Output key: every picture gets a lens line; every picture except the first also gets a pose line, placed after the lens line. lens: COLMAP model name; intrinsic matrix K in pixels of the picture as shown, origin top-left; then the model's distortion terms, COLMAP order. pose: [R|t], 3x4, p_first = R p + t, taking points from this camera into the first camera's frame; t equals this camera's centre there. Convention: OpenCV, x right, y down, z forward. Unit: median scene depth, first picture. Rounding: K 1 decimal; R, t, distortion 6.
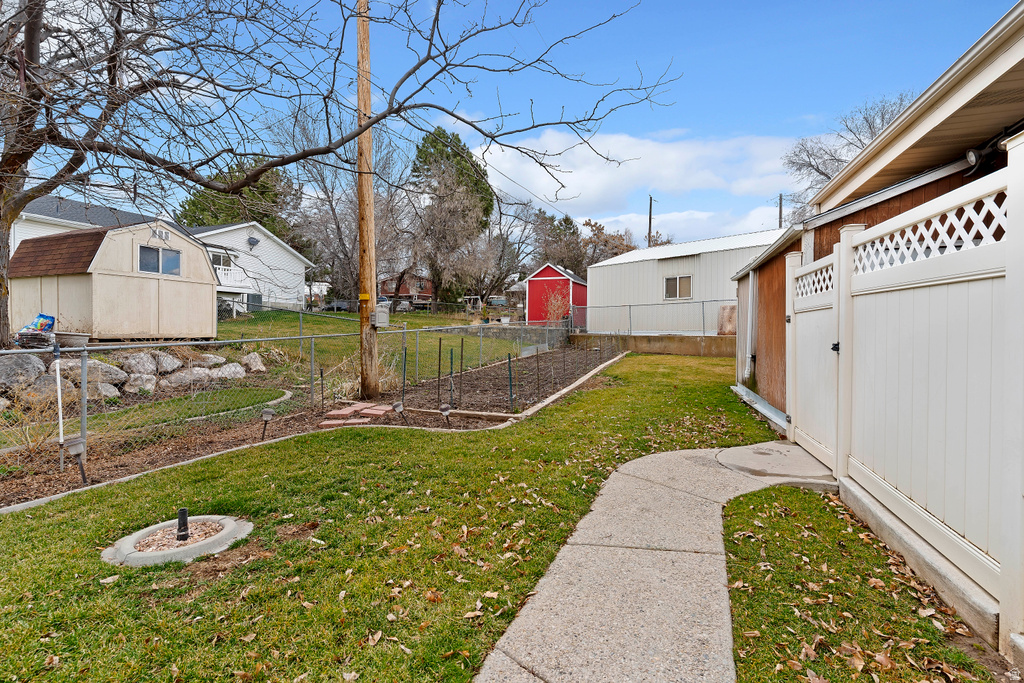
lens RADIAL K [[493.1, 0, 513.0], [0, 493.1, 337.5], [0, 0, 1]] dist [0.003511, -0.000675]
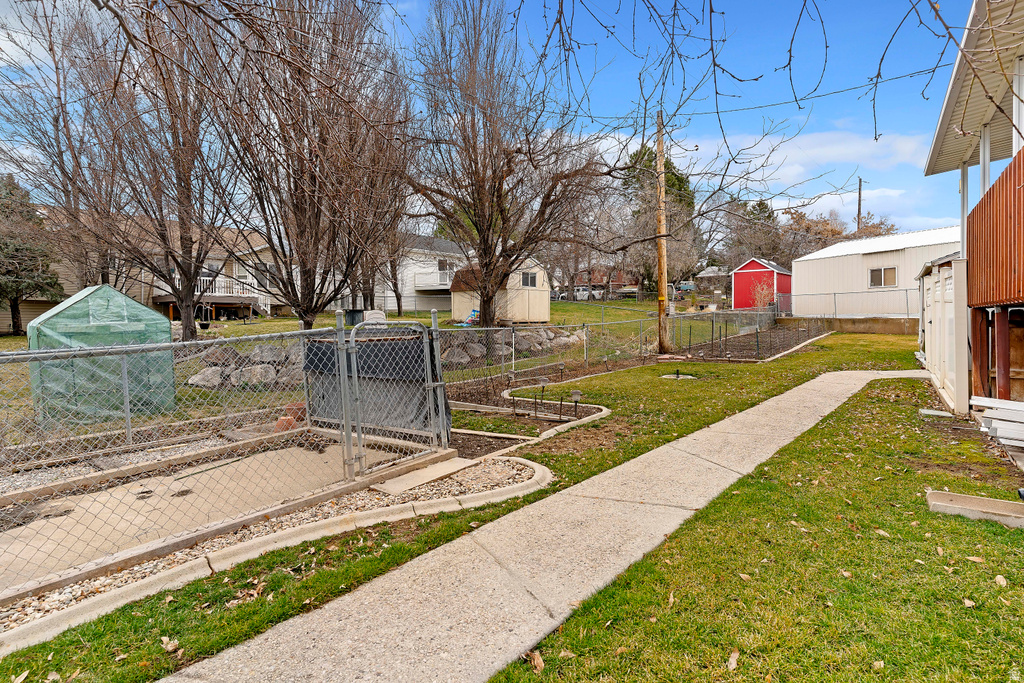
lens RADIAL K [[493.1, 0, 491.1], [0, 493.1, 320.3], [0, 0, 1]] dist [0.003511, -0.000675]
pose [[0.928650, -0.007662, -0.370878, -0.087047], [0.006045, 0.999966, -0.005521, 0.002385], [0.370908, 0.002885, 0.928665, -0.392775]]
